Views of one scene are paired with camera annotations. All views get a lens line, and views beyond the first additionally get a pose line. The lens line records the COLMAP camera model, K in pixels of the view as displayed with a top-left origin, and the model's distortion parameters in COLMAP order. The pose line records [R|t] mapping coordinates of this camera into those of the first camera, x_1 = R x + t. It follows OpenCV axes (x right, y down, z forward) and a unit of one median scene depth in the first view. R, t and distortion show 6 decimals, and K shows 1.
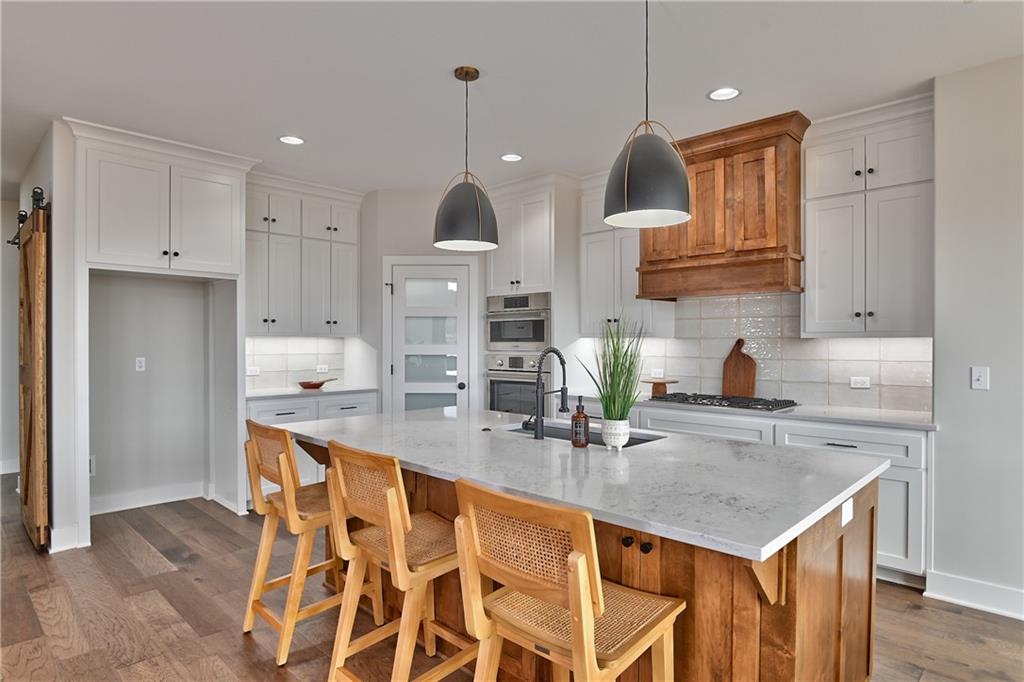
lens RADIAL K [[572.0, 0, 512.0], [0, 572.0, 341.0], [0, 0, 1]] dist [-0.017083, 0.001019]
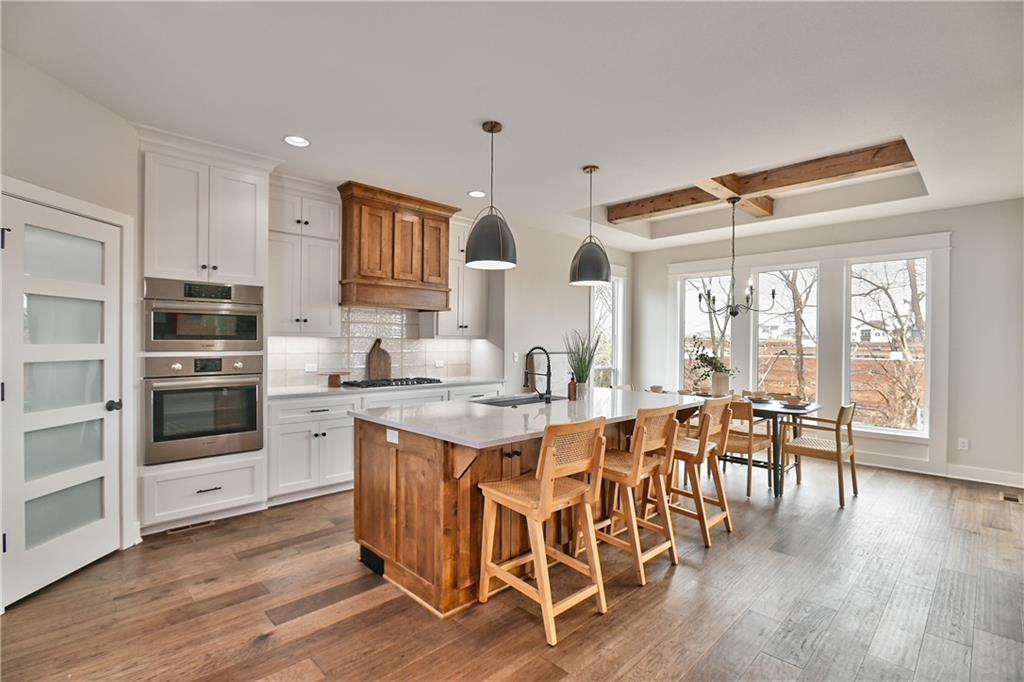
lens RADIAL K [[482.3, 0, 513.3], [0, 482.3, 344.7], [0, 0, 1]] dist [-0.013164, -0.000518]
pose [[0.027555, -0.007789, 0.999590, -0.786142], [-0.008649, 0.999930, 0.008030, -0.001296], [-0.999583, -0.008867, 0.027486, 0.642335]]
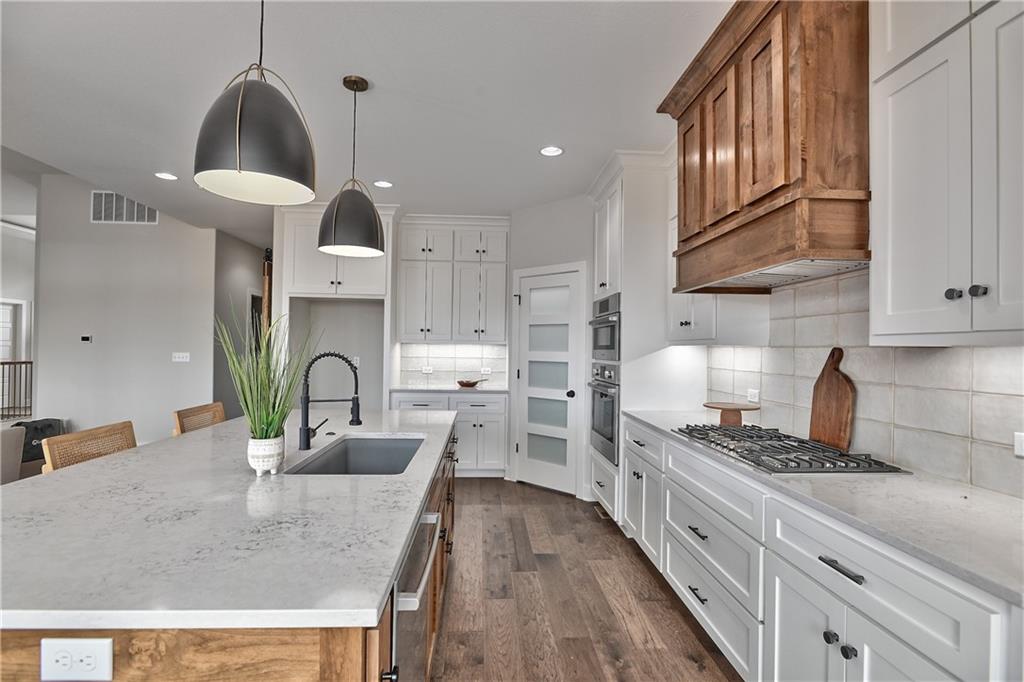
lens RADIAL K [[482.3, 0, 513.3], [0, 482.3, 344.7], [0, 0, 1]] dist [-0.013164, -0.000518]
pose [[0.736976, 0.005497, -0.675896, 0.496819], [-0.013990, 0.999877, -0.007123, 0.001331], [0.675774, 0.014705, 0.736962, 0.394799]]
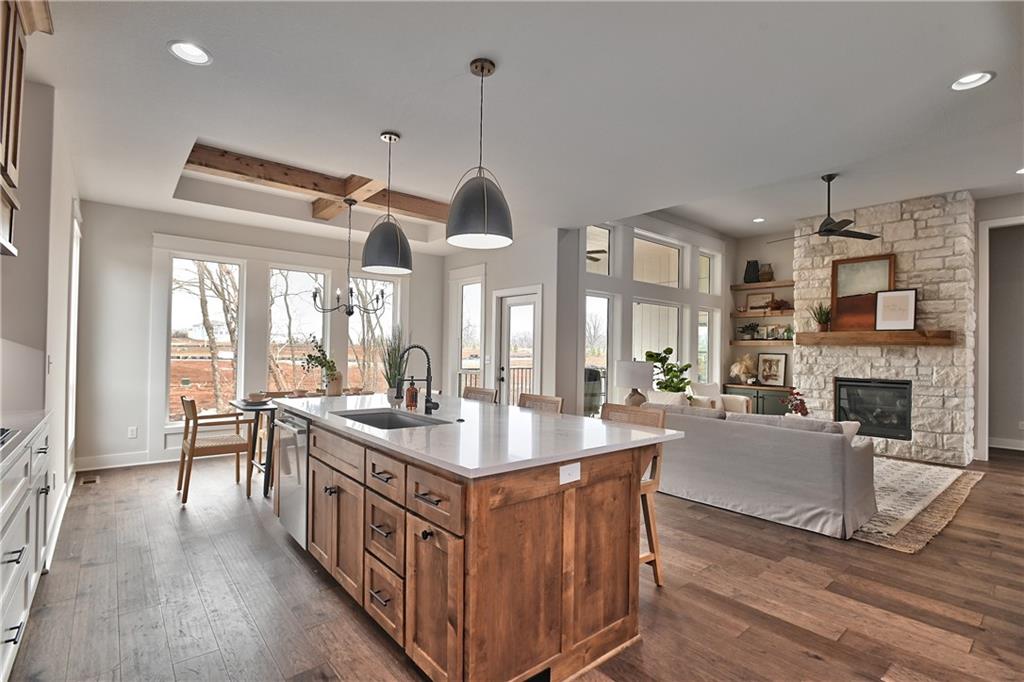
lens RADIAL K [[482.3, 0, 513.3], [0, 482.3, 344.7], [0, 0, 1]] dist [-0.013164, -0.000518]
pose [[-0.994201, -0.017434, 0.106114, -0.158959], [-0.019077, 0.999713, -0.014479, 0.014403], [-0.105831, -0.016419, -0.994249, 1.259916]]
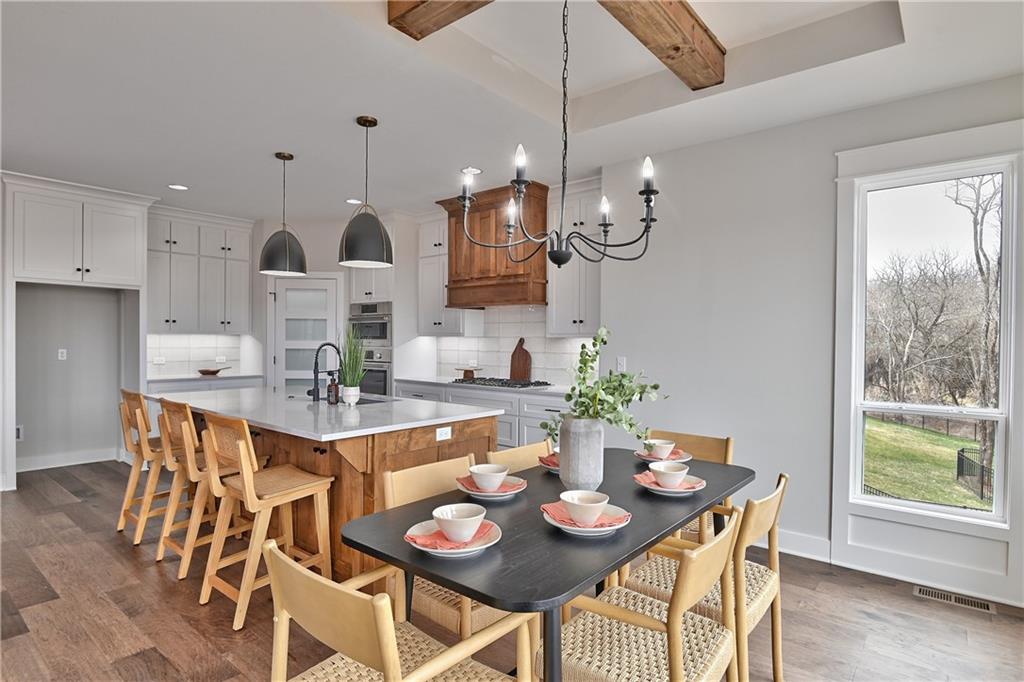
lens RADIAL K [[546.1, 0, 507.3], [0, 546.1, 342.2], [0, 0, 1]] dist [-0.002983, -0.001251]
pose [[0.997664, 0.006615, 0.067993, 0.279428], [-0.007018, 0.999959, 0.005698, -0.000917], [-0.067953, -0.006162, 0.997670, -0.310868]]
